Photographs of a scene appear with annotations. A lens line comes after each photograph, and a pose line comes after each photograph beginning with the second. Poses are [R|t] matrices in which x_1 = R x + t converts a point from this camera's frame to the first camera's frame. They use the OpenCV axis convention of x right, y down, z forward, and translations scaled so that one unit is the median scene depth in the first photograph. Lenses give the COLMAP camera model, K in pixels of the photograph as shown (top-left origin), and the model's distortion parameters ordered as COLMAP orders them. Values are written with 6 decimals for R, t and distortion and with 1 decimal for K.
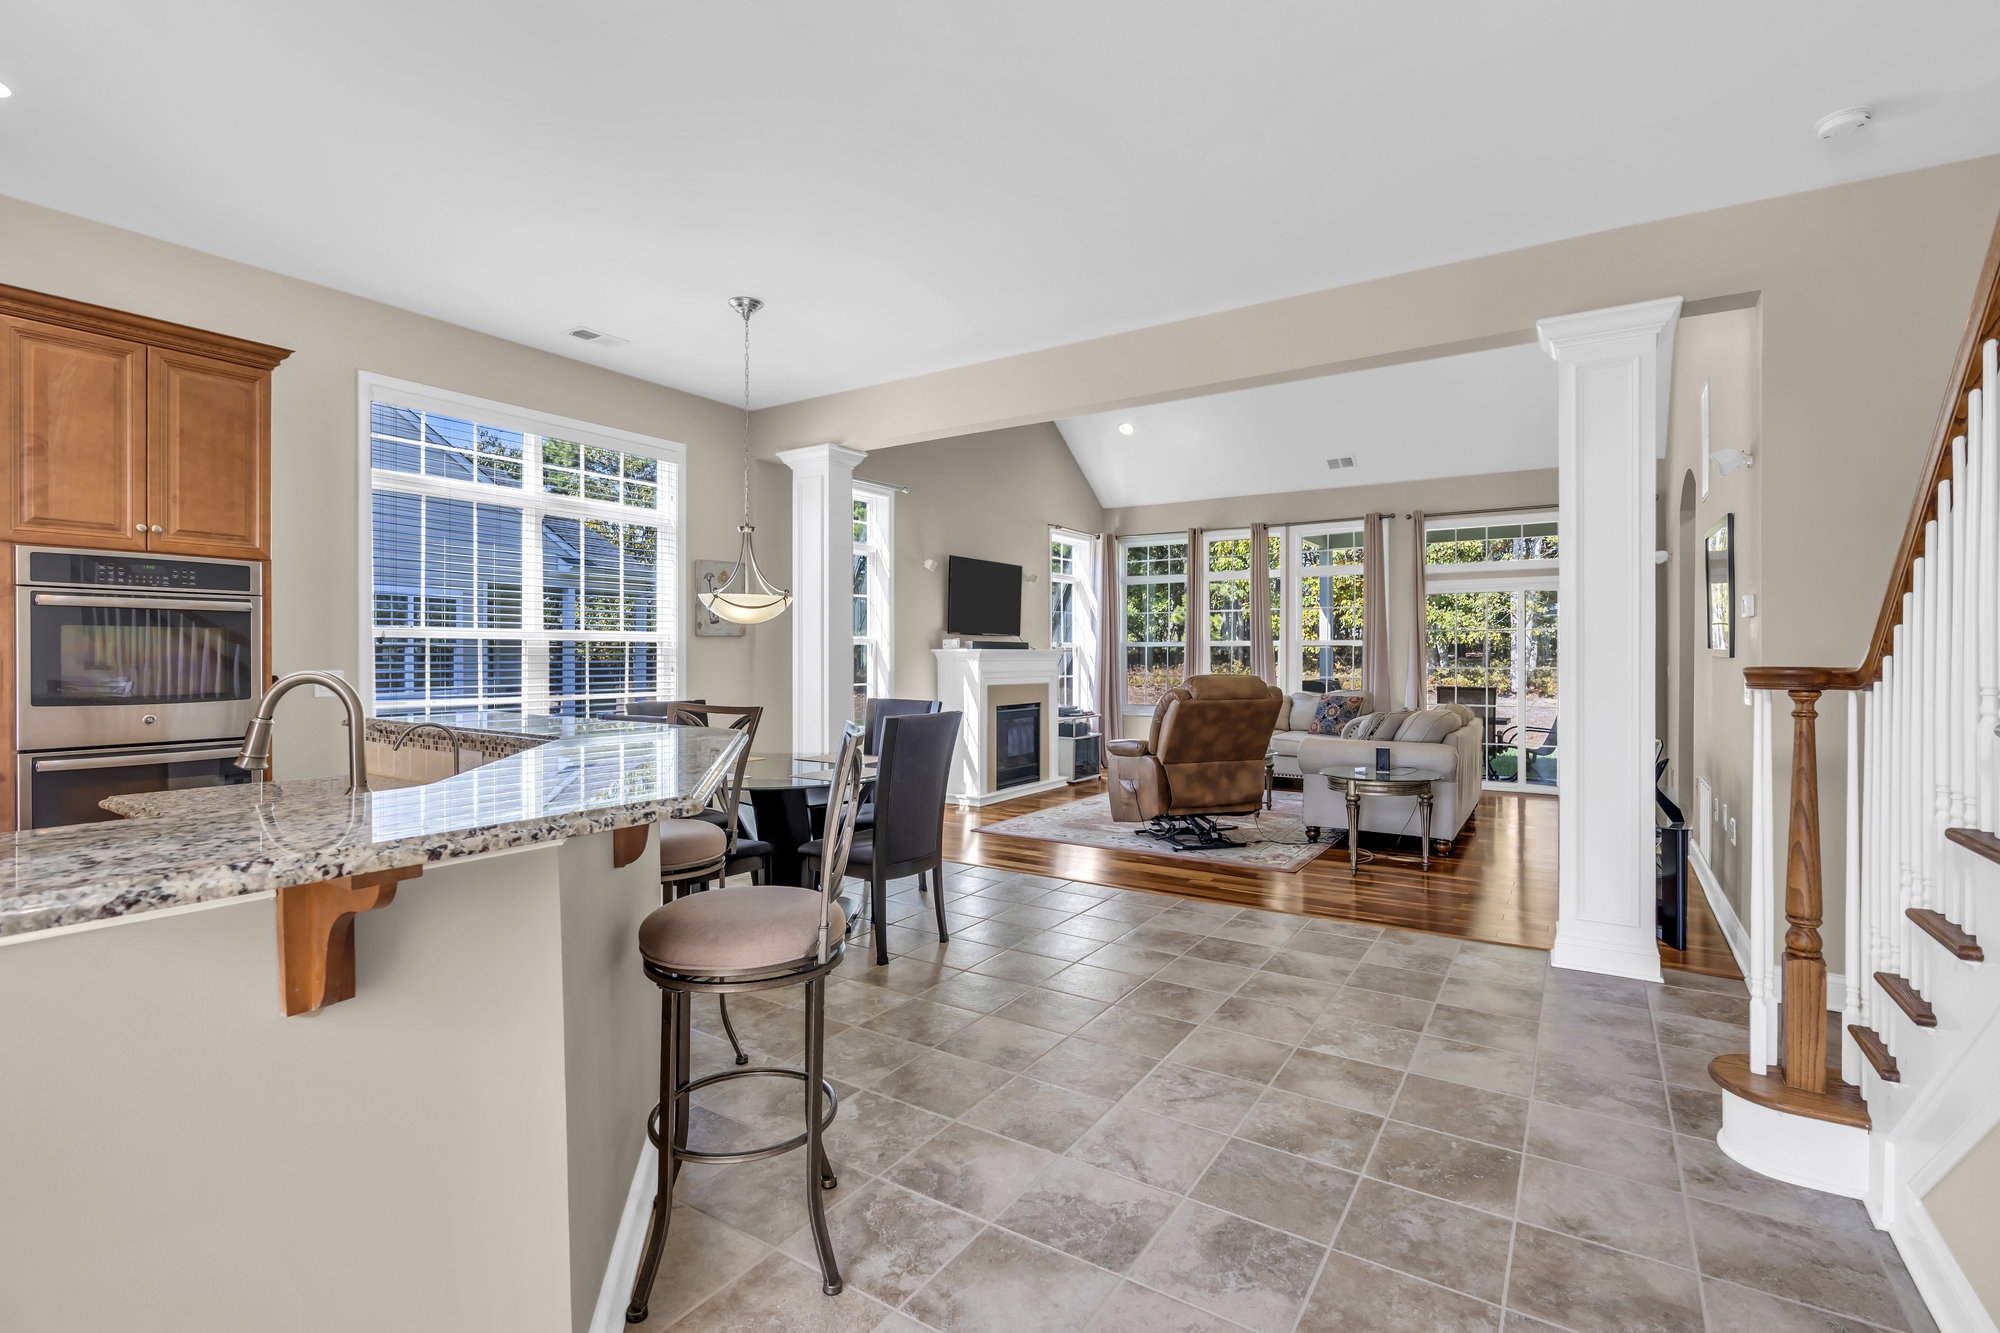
lens RADIAL K [[912.8, 0, 999.3], [0, 912.8, 660.0], [0, 0, 1]] dist [-0.011045, 0.004626]
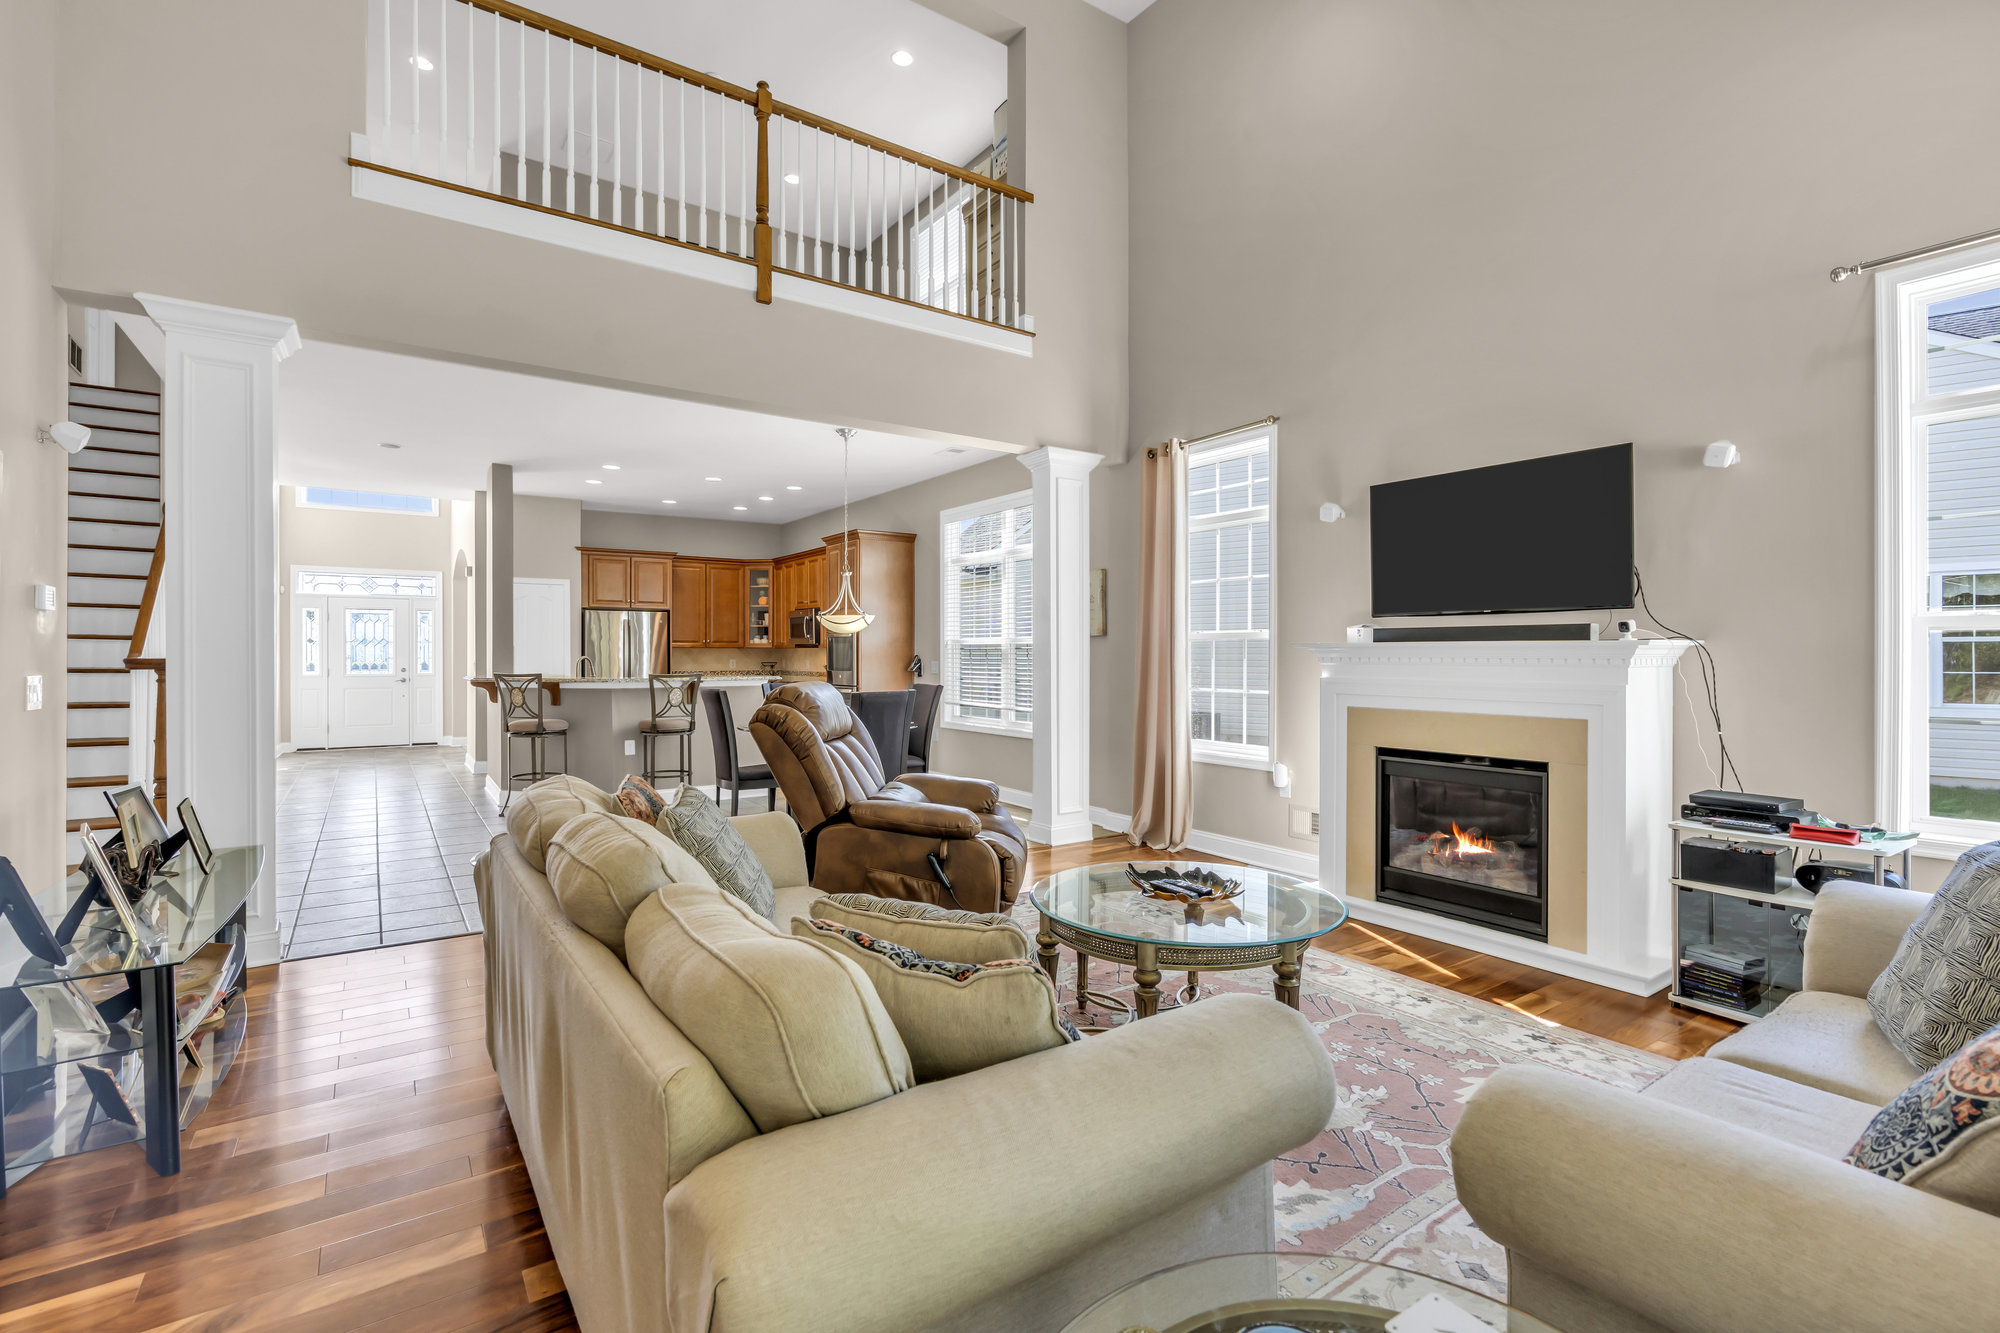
lens RADIAL K [[912.8, 0, 1005.2], [0, 912.8, 653.8], [0, 0, 1]] dist [-0.011045, 0.004626]
pose [[-0.375730, 0.000131, -0.926729, 0.852176], [-0.004928, 0.999986, 0.002140, -0.007075], [0.926716, 0.005371, -0.375724, 1.455159]]
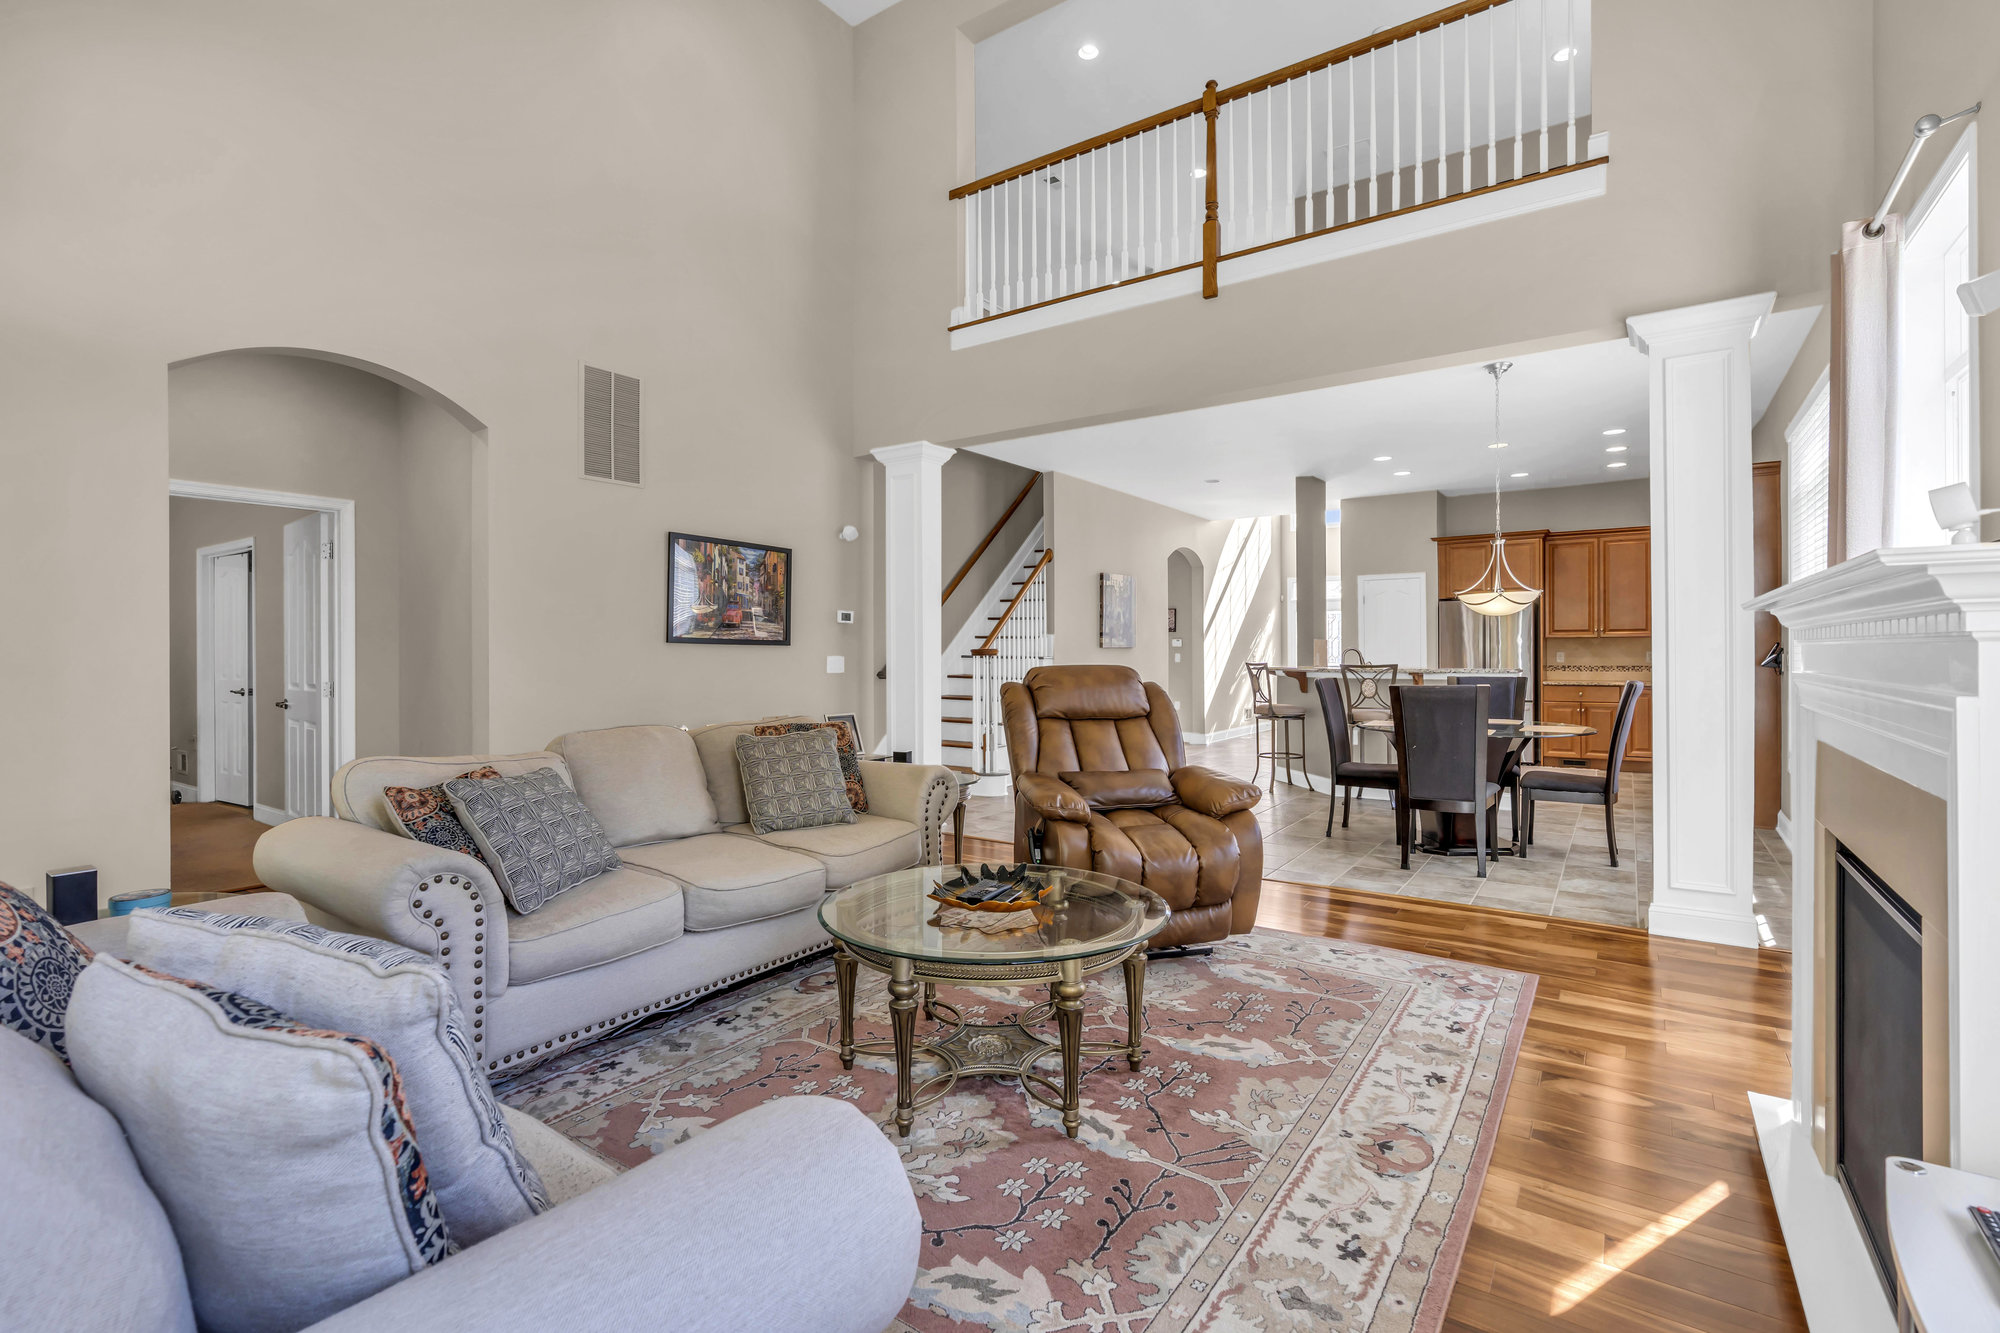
lens RADIAL K [[912.8, 0, 975.9], [0, 912.8, 656.8], [0, 0, 1]] dist [-0.011045, 0.004626]
pose [[-0.998770, 0.002545, 0.049512, 0.309947], [0.003063, 0.999941, 0.010386, 0.001258], [-0.049482, 0.010525, -0.998720, 1.821271]]
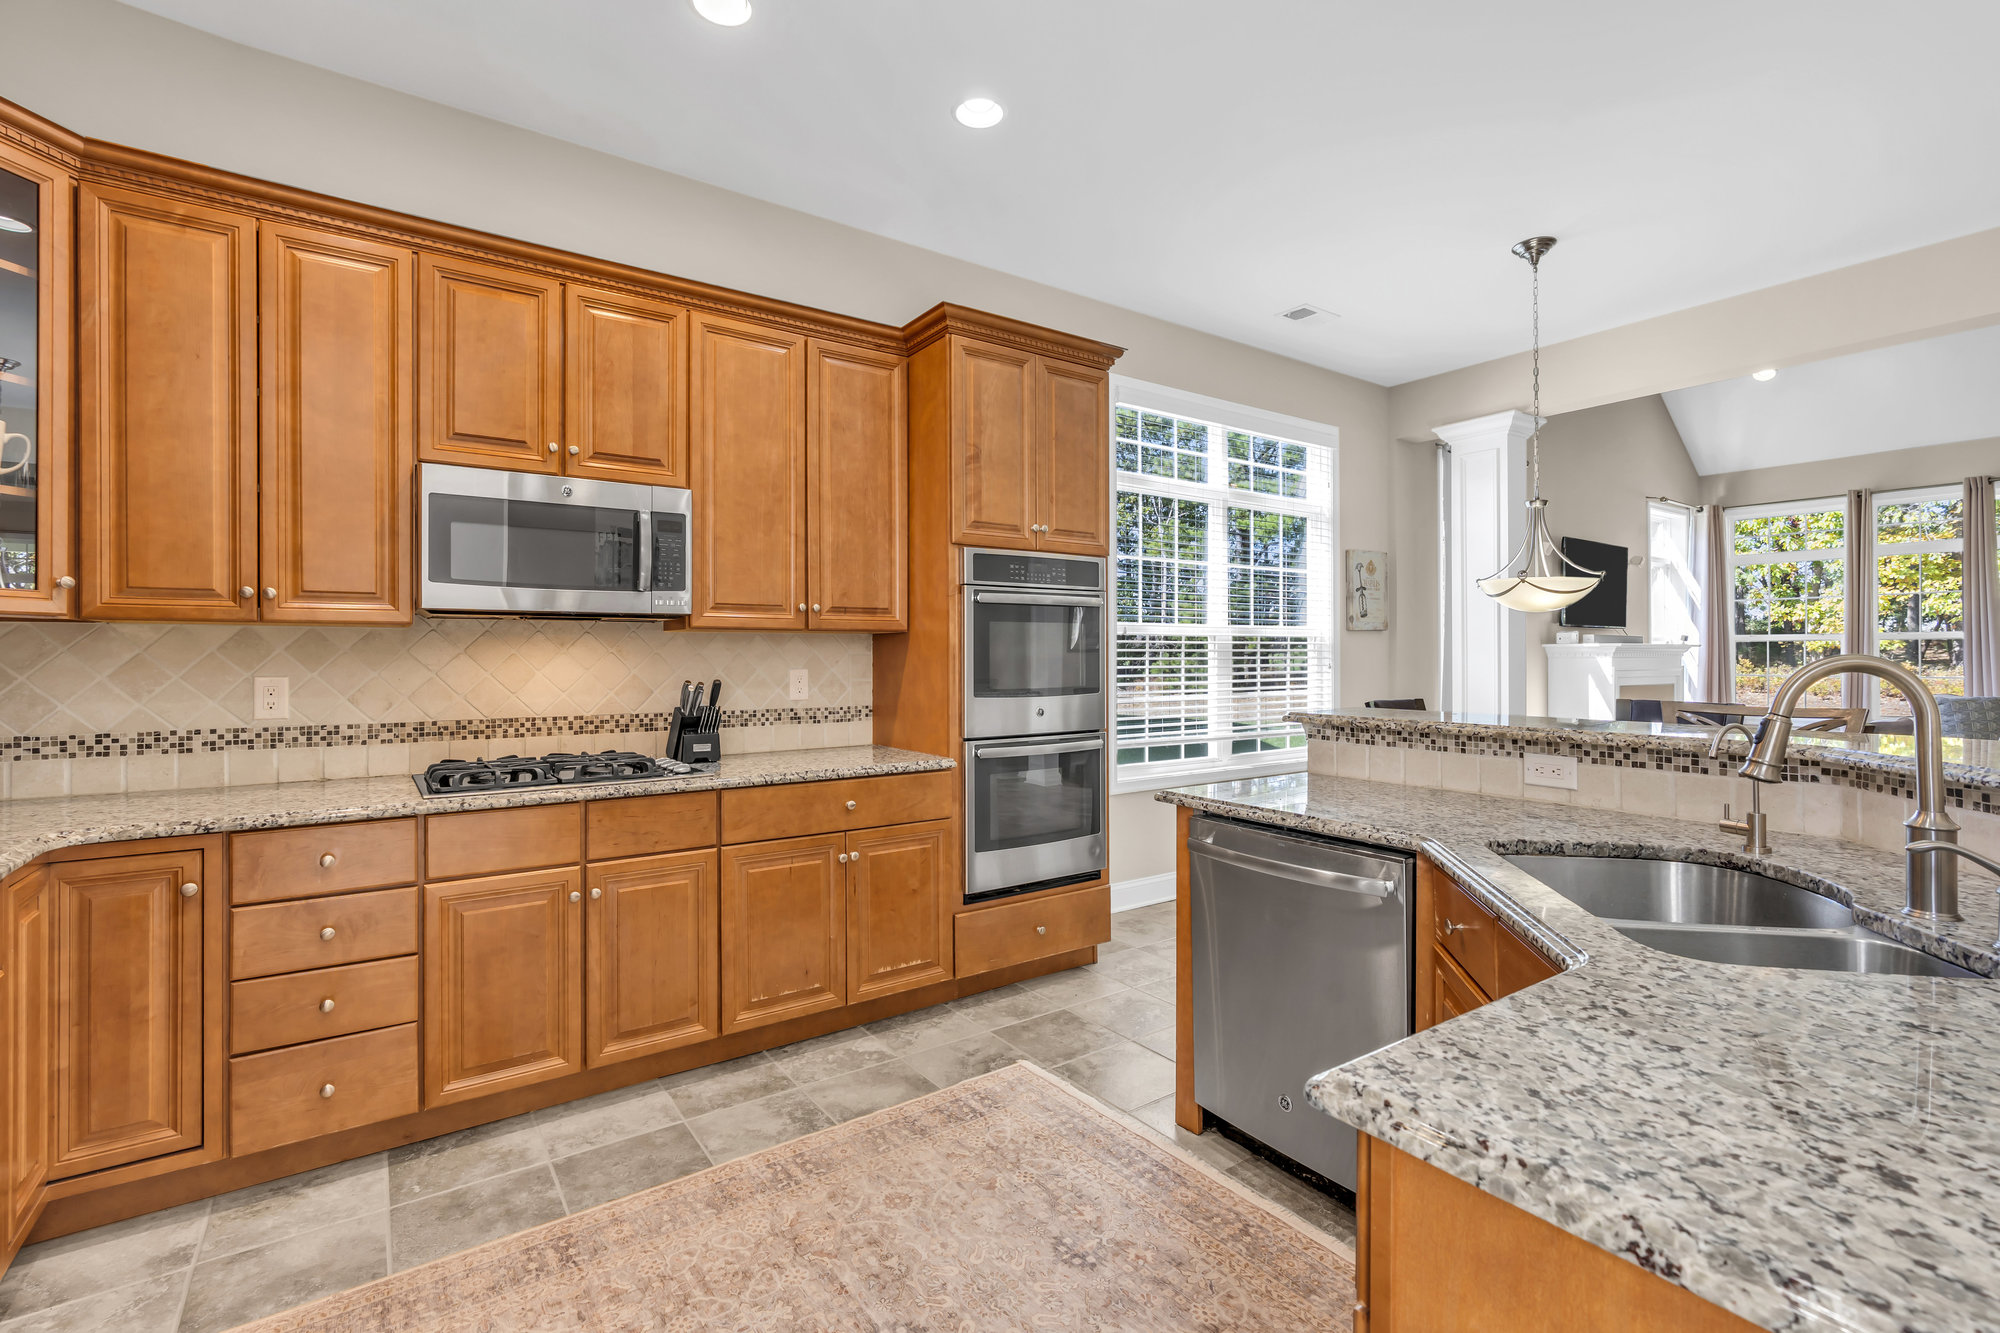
lens RADIAL K [[912.8, 0, 1006.2], [0, 912.8, 657.6], [0, 0, 1]] dist [-0.011045, 0.004626]
pose [[0.932086, -0.004113, -0.362214, -0.341232], [0.002151, 0.999981, -0.005820, 0.005847], [0.362231, 0.004646, 0.932077, 0.003562]]
